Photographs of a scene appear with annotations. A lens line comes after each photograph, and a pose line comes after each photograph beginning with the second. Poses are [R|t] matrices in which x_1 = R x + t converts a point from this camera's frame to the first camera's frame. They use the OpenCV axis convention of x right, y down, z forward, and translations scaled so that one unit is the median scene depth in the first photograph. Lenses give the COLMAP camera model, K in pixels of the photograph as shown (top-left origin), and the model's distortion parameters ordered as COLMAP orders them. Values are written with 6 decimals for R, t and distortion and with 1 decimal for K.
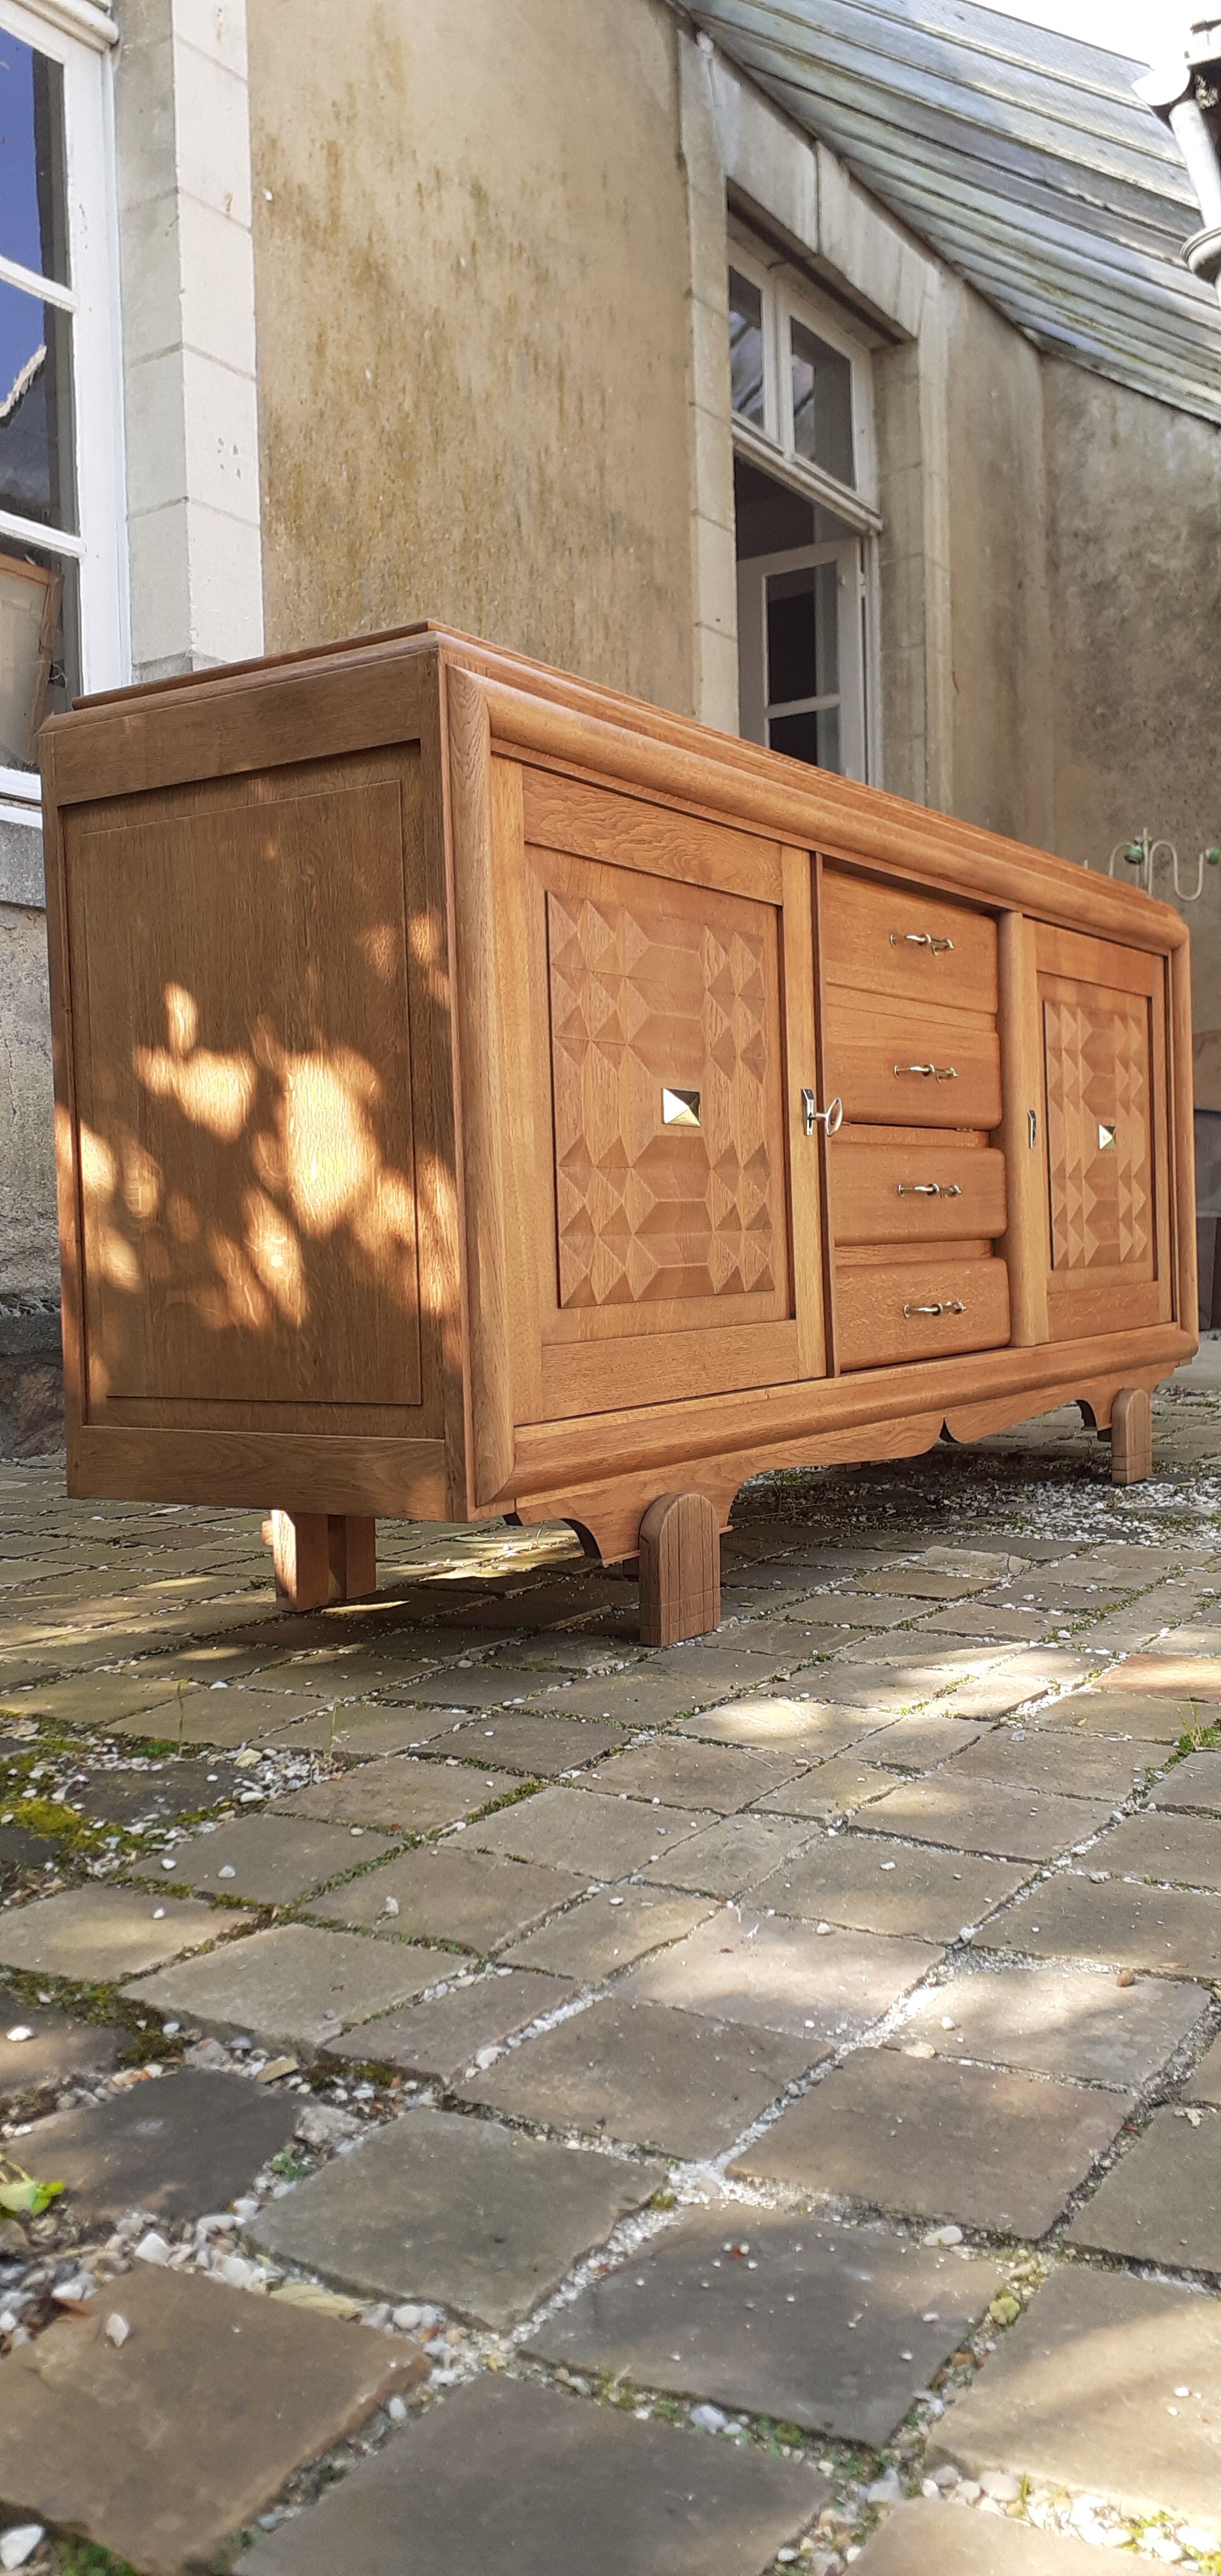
lens RADIAL K [[2158.0, 0, 544.1], [0, 2158.0, 1280.5], [0, 0, 1]] dist [0.226955, -0.001961]
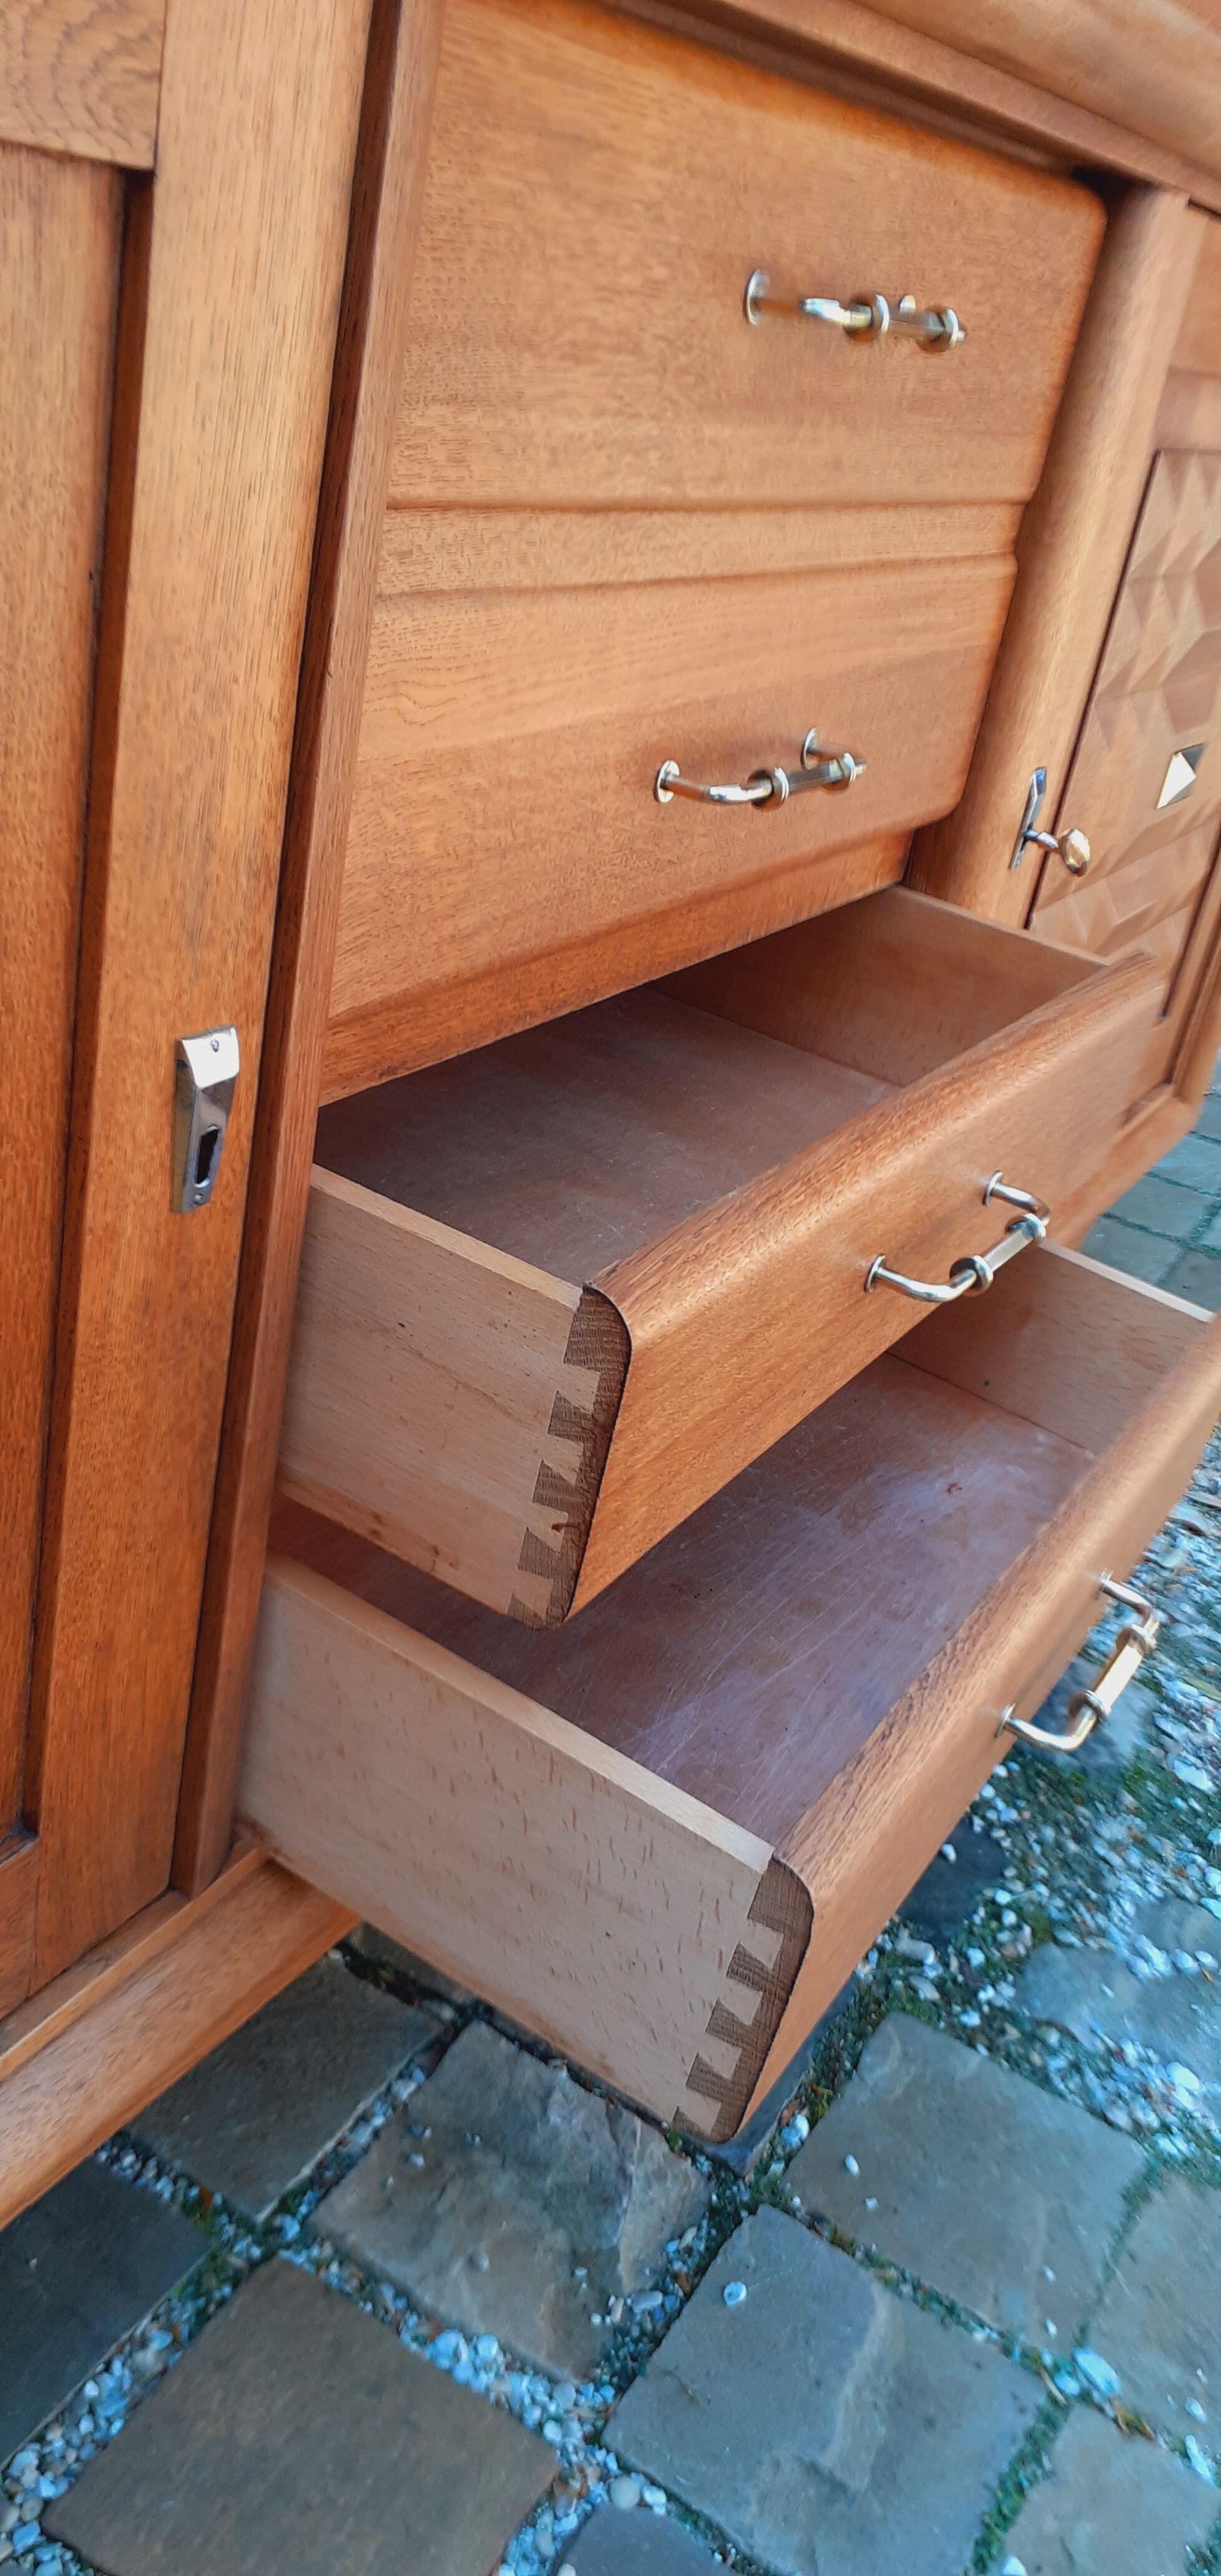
lens RADIAL K [[2065.4, 0, 598.6], [0, 2065.4, 1280.9], [0, 0, 1]] dist [0.013848, -0.004596]
pose [[0.976480, 0.162351, 0.141878, 0.124433], [-0.209005, 0.874376, 0.437932, -0.157969], [-0.052956, -0.457285, 0.887742, 0.718519]]
